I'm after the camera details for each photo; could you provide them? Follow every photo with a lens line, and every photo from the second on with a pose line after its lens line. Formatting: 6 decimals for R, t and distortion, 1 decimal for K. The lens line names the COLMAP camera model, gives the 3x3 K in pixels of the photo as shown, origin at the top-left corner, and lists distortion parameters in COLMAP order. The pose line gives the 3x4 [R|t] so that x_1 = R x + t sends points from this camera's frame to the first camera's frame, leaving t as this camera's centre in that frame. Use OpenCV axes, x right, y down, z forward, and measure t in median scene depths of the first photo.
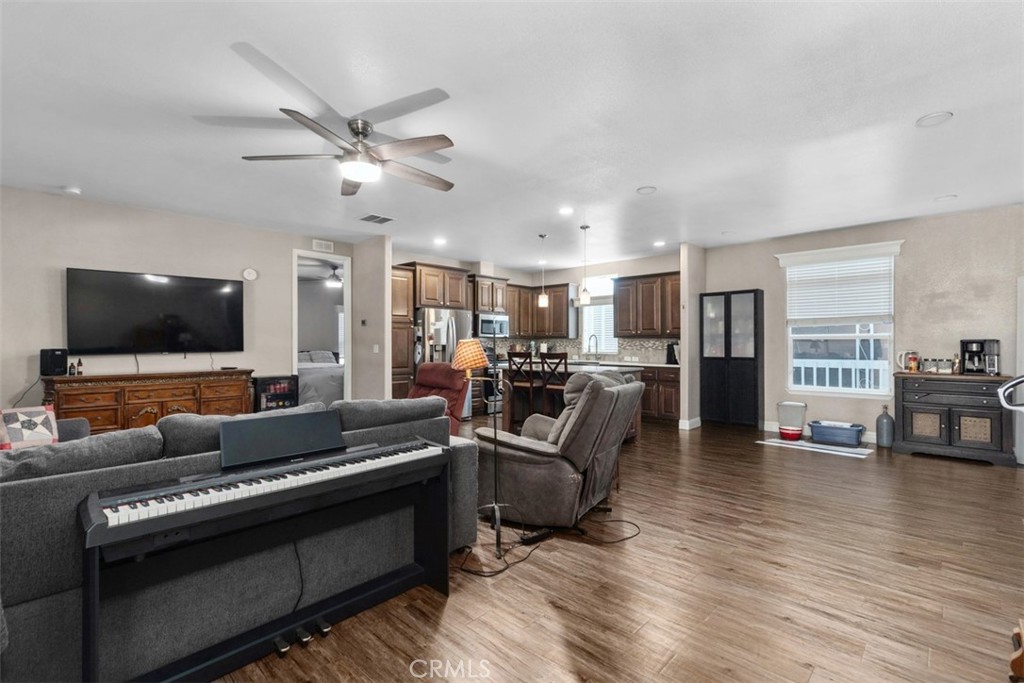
lens RADIAL K [[474.9, 0, 507.6], [0, 474.9, 336.4], [0, 0, 1]] dist [0.009710, -0.001022]
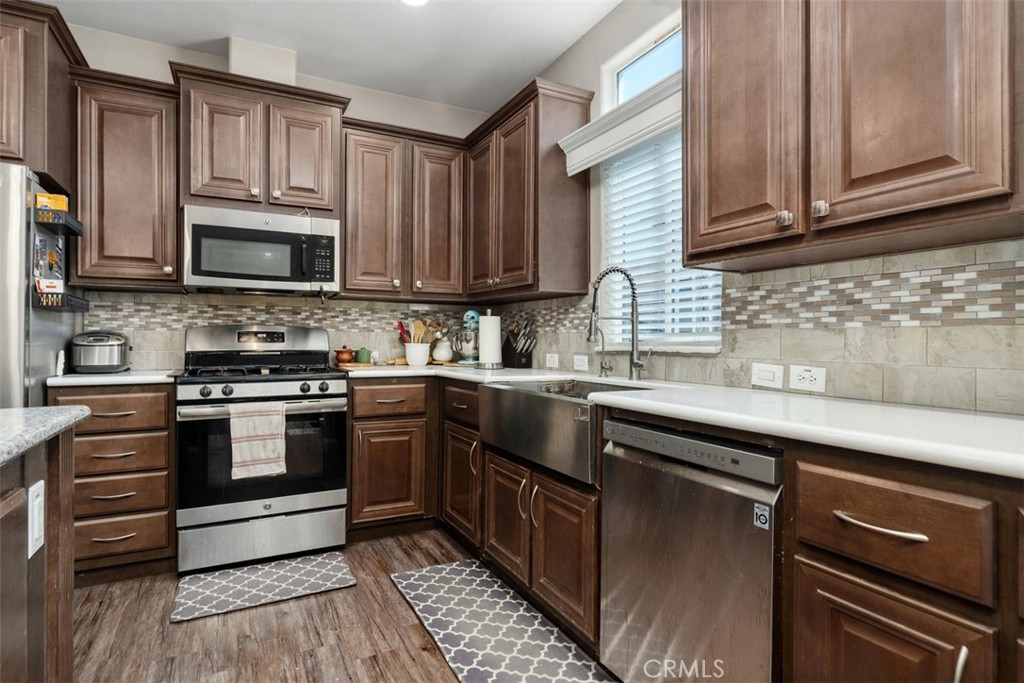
lens RADIAL K [[542.9, 0, 509.7], [0, 542.9, 334.5], [0, 0, 1]] dist [-0.000626, -0.000741]
pose [[0.949841, -0.001266, -0.312732, 0.266899], [0.001169, 0.999999, -0.000498, 0.035984], [0.312732, 0.000108, 0.949841, 0.906641]]
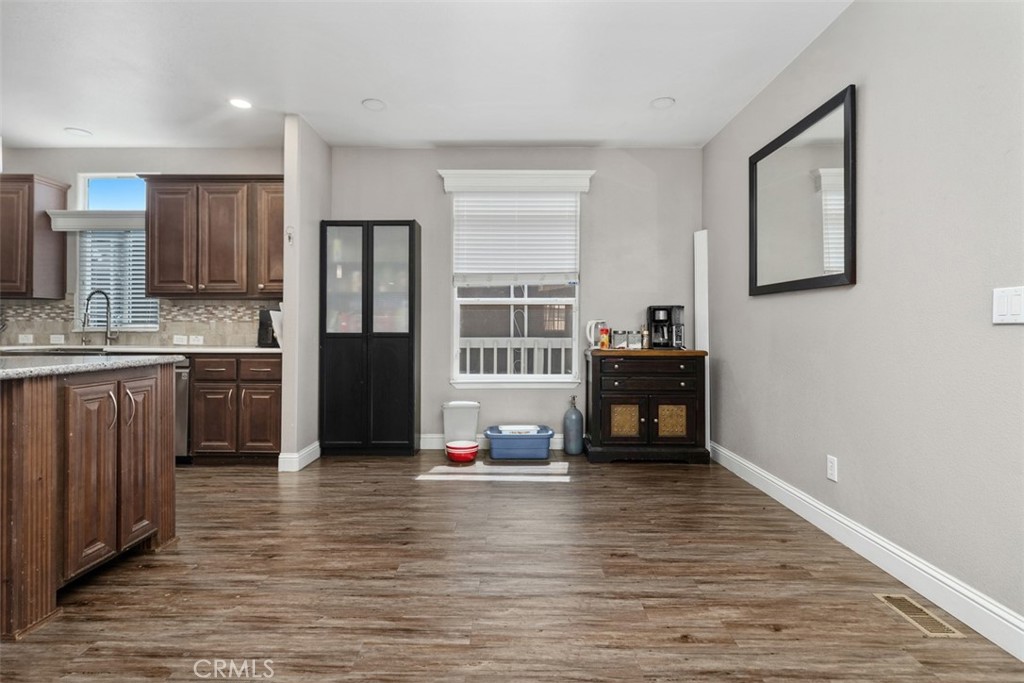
lens RADIAL K [[500.8, 0, 508.9], [0, 500.8, 330.2], [0, 0, 1]] dist [0.012686, -0.003346]
pose [[0.728382, 0.003221, 0.685164, 0.166058], [-0.012706, 0.999881, 0.008806, 0.032593], [-0.685053, -0.015120, 0.728336, 0.428755]]
